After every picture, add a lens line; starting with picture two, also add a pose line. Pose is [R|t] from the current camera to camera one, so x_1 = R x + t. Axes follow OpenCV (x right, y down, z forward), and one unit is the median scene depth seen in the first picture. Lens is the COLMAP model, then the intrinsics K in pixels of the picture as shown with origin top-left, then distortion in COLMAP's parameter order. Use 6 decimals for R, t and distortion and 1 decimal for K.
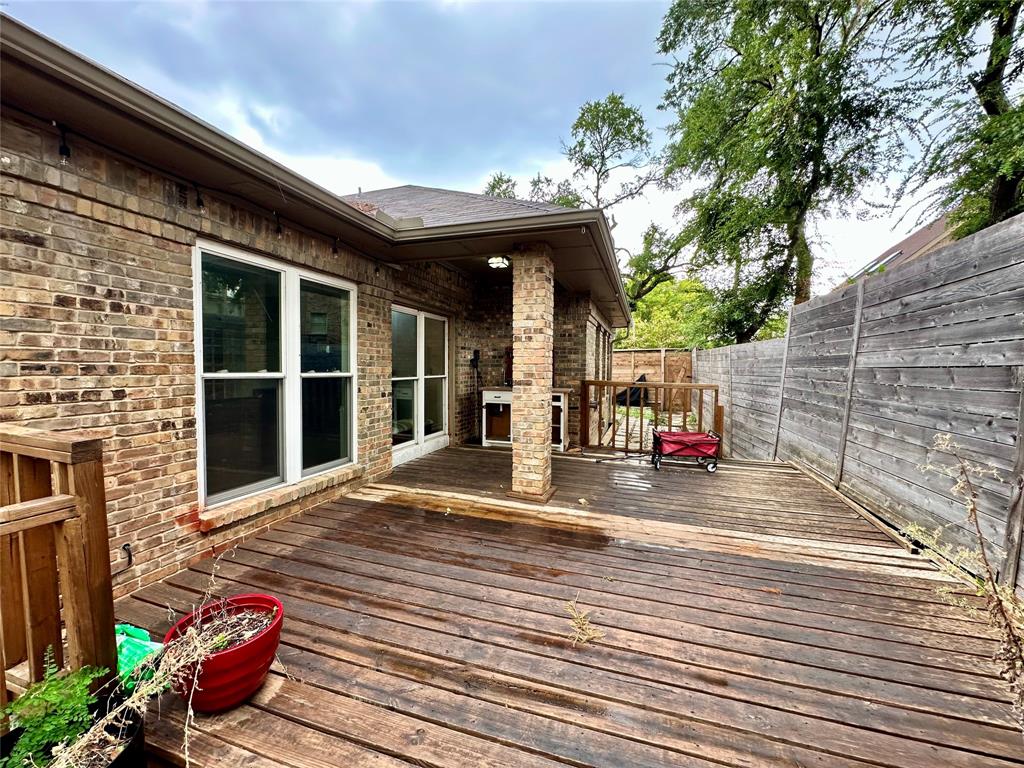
lens RADIAL K [[407.8, 0, 517.1], [0, 407.8, 387.4], [0, 0, 1]] dist [-0.002215, 0.000056]
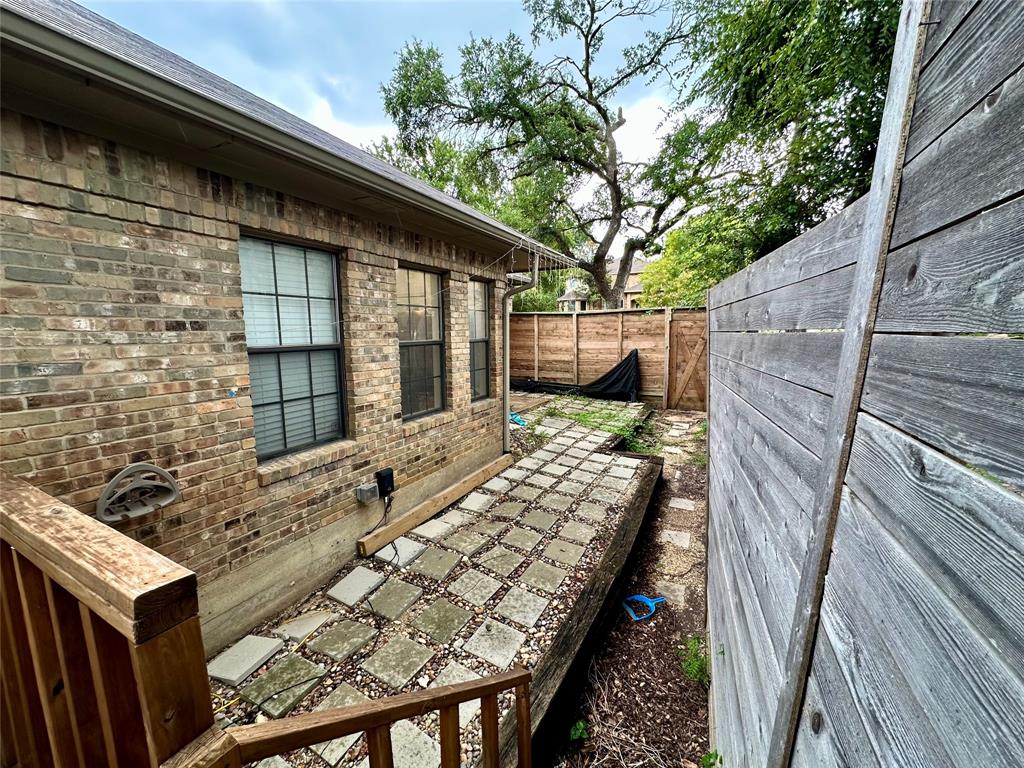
lens RADIAL K [[407.8, 0, 507.2], [0, 407.8, 384.9], [0, 0, 1]] dist [-0.002215, 0.000056]
pose [[0.983173, 0.016608, -0.181919, 0.227588], [-0.002154, 0.996843, 0.079364, -0.026677], [0.182662, -0.077637, 0.980106, 0.338142]]
